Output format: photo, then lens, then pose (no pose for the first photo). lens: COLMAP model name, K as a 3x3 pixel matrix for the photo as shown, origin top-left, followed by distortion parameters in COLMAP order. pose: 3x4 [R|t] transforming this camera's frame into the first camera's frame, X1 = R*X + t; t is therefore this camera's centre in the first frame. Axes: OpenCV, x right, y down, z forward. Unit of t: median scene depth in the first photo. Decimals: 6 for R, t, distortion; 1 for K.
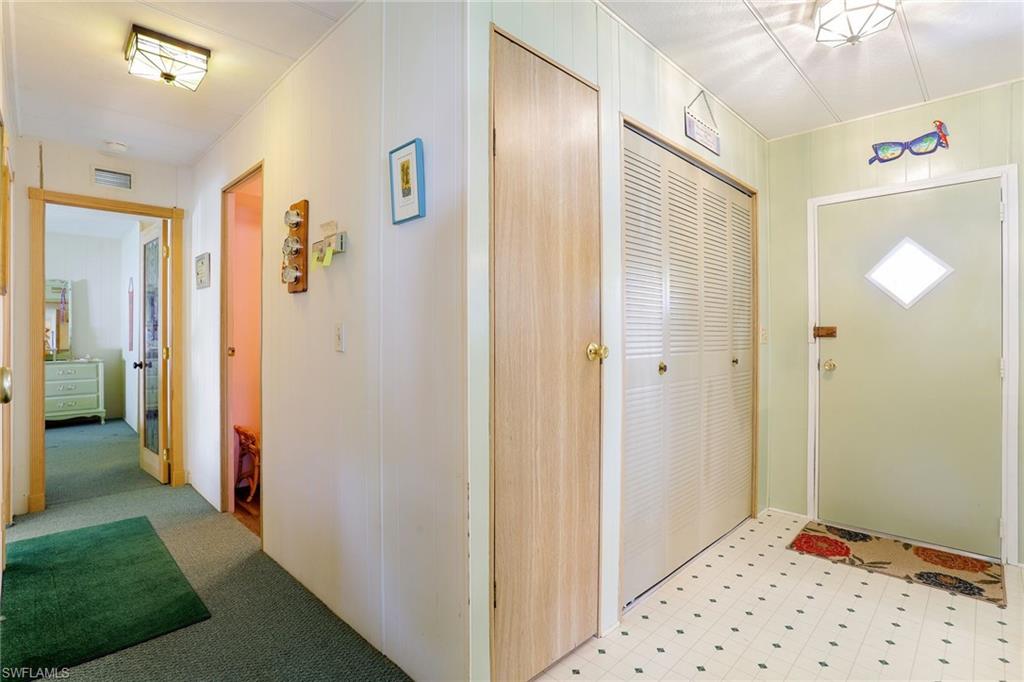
lens RADIAL K [[504.0, 0, 513.2], [0, 504.0, 339.3], [0, 0, 1]] dist [-0.056077, 0.019613]
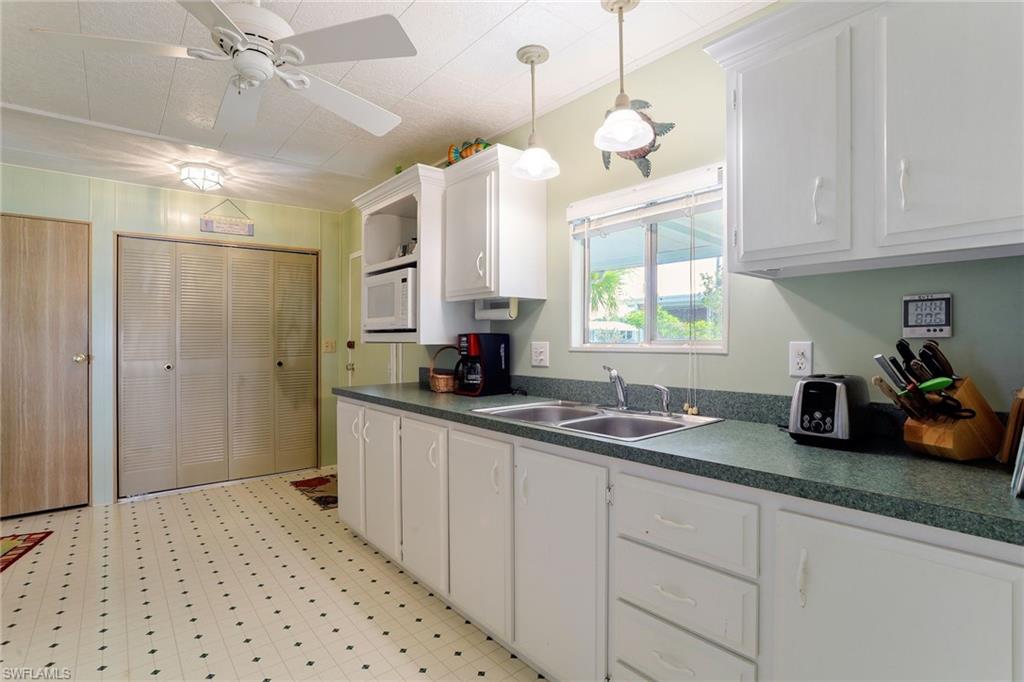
lens RADIAL K [[504.0, 0, 510.3], [0, 504.0, 343.8], [0, 0, 1]] dist [-0.056077, 0.019613]
pose [[0.994517, -0.002146, -0.104552, 1.464641], [0.002206, 0.999997, 0.000458, -0.021183], [0.104551, -0.000686, 0.994519, -0.525984]]
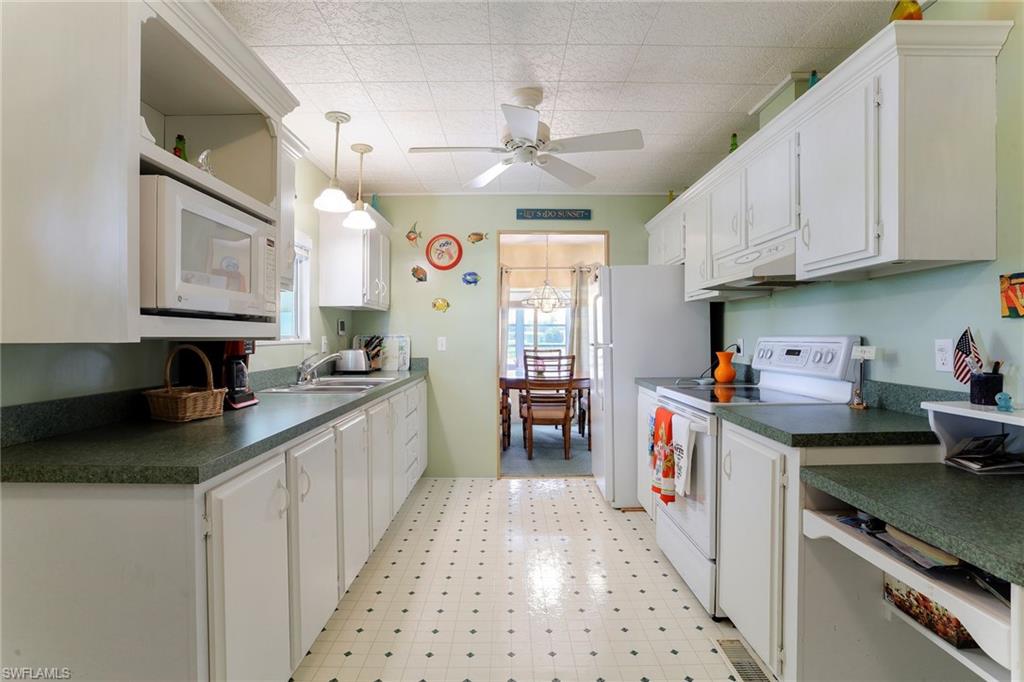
lens RADIAL K [[504.0, 0, 513.0], [0, 504.0, 336.1], [0, 0, 1]] dist [-0.056077, 0.019613]
pose [[-0.701160, 0.001919, 0.713002, 0.406657], [0.009298, 0.999936, 0.006452, -0.027054], [-0.712944, 0.011153, -0.701133, 0.746275]]
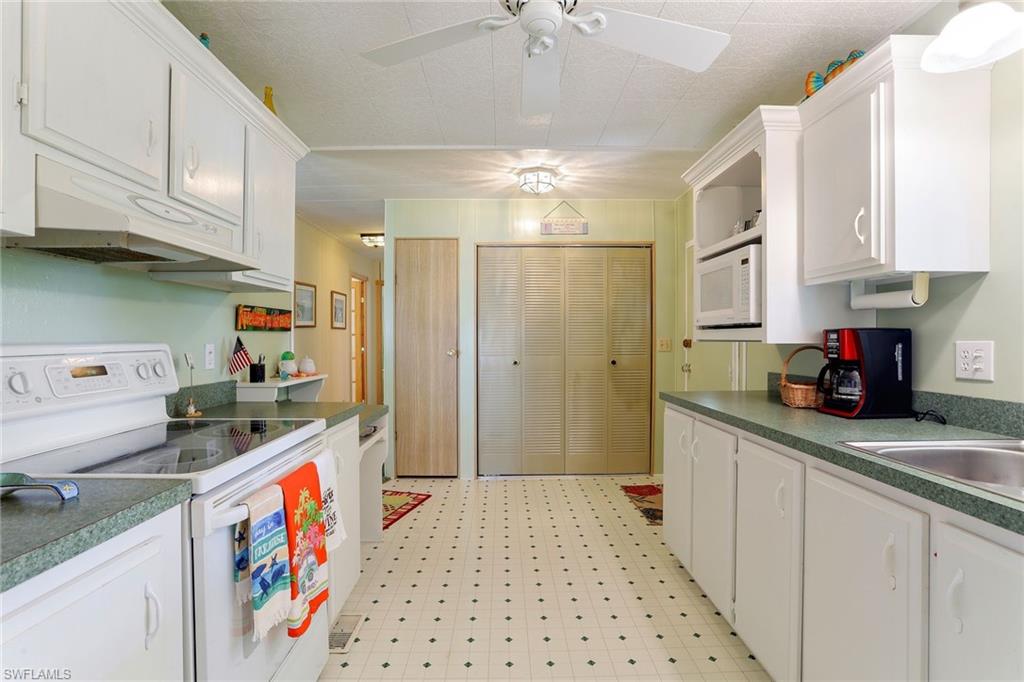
lens RADIAL K [[504.0, 0, 507.9], [0, 504.0, 338.1], [0, 0, 1]] dist [-0.056077, 0.019613]
pose [[0.712090, -0.001738, -0.702086, 1.430494], [-0.005125, 0.999957, -0.007673, -0.020117], [0.702069, 0.009063, 0.712051, -0.356743]]
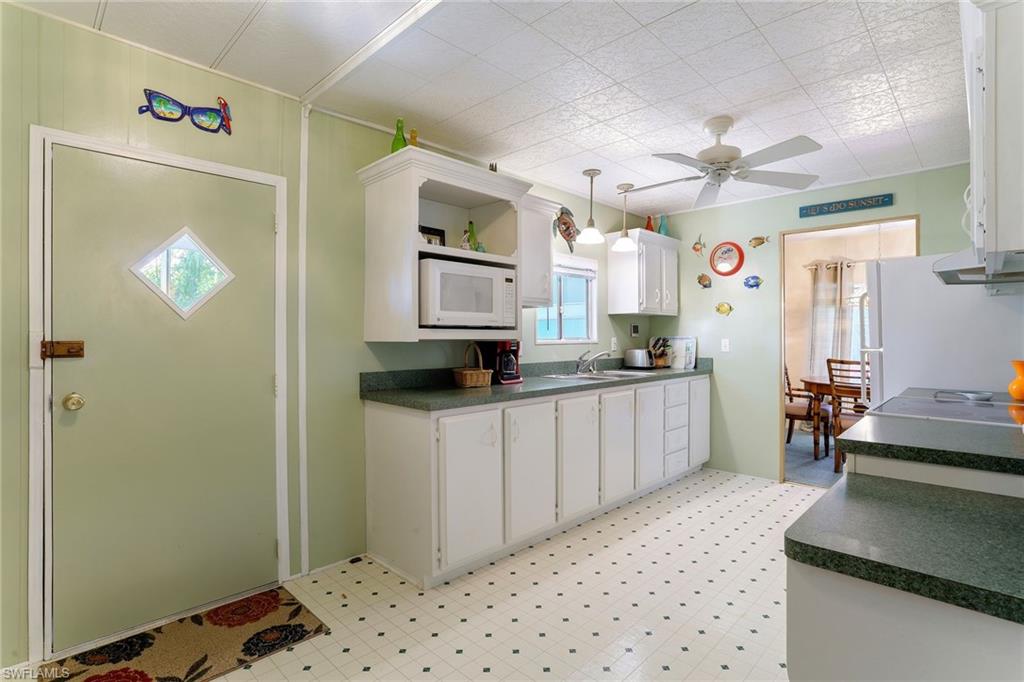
lens RADIAL K [[504.0, 0, 519.8], [0, 504.0, 336.2], [0, 0, 1]] dist [-0.056077, 0.019613]
pose [[-0.006579, 0.001655, 0.999977, 0.015222], [0.009095, 0.999957, -0.001595, -0.028746], [-0.999937, 0.009085, -0.006594, 0.488993]]
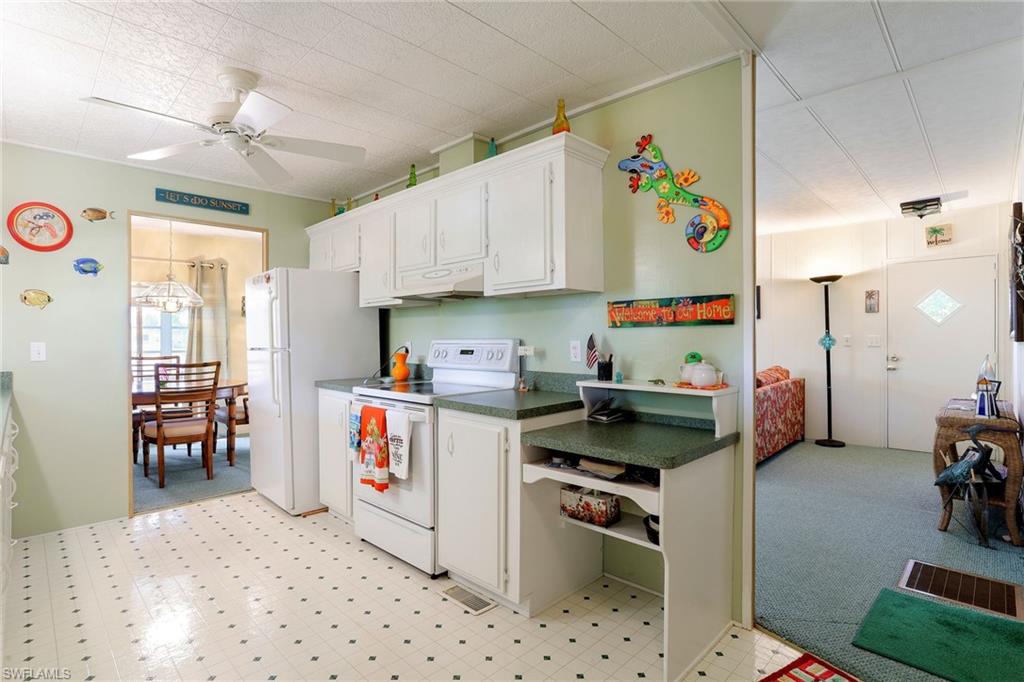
lens RADIAL K [[504.0, 0, 511.2], [0, 504.0, 338.4], [0, 0, 1]] dist [-0.056077, 0.019613]
pose [[-0.999964, 0.006779, 0.005065, 0.593176], [0.006837, 0.999910, 0.011533, -0.030870], [-0.004986, 0.011567, -0.999921, 0.914988]]
